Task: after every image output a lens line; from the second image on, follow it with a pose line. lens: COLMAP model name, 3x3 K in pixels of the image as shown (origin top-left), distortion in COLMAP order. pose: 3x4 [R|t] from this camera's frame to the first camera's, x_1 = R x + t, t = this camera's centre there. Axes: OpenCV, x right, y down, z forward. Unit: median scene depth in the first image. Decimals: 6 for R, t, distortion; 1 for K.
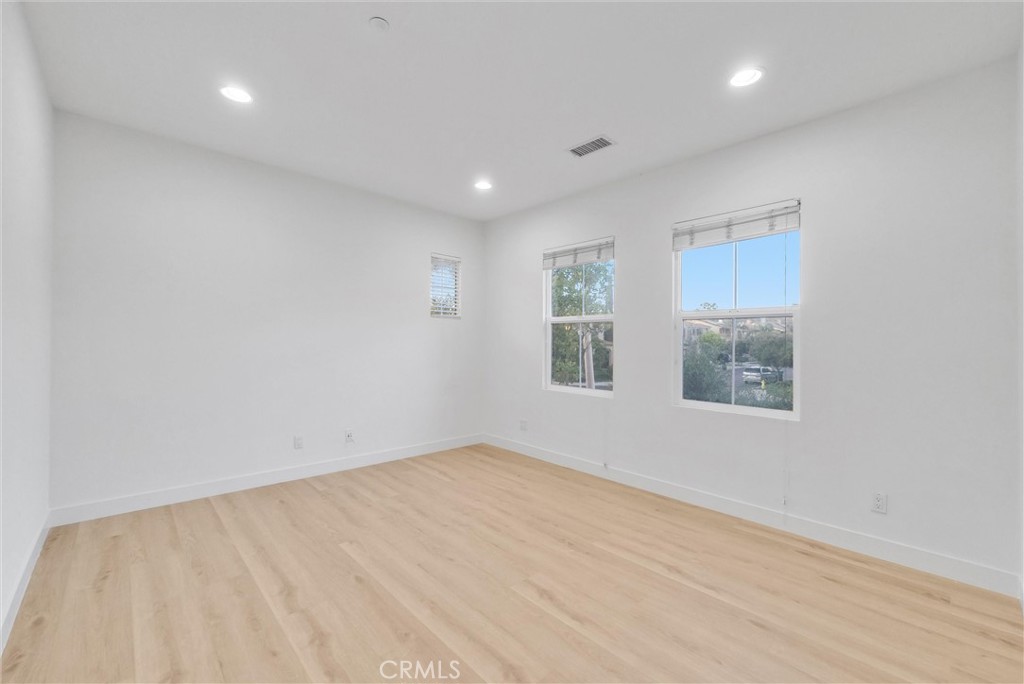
lens RADIAL K [[417.2, 0, 513.9], [0, 417.2, 340.8], [0, 0, 1]] dist [-0.000175, -0.000063]
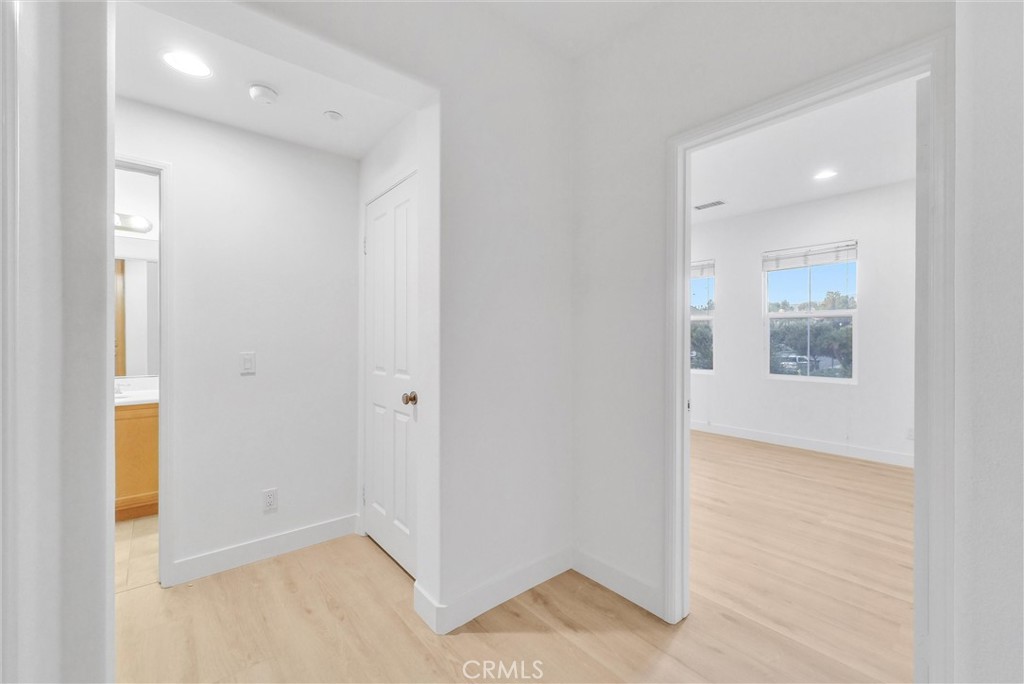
lens RADIAL K [[417.2, 0, 512.8], [0, 417.2, 340.9], [0, 0, 1]] dist [-0.000175, -0.000063]
pose [[0.998337, -0.015272, -0.055580, -0.416132], [0.016155, 0.999750, 0.015470, -0.011463], [0.055330, -0.016342, 0.998334, -0.506688]]
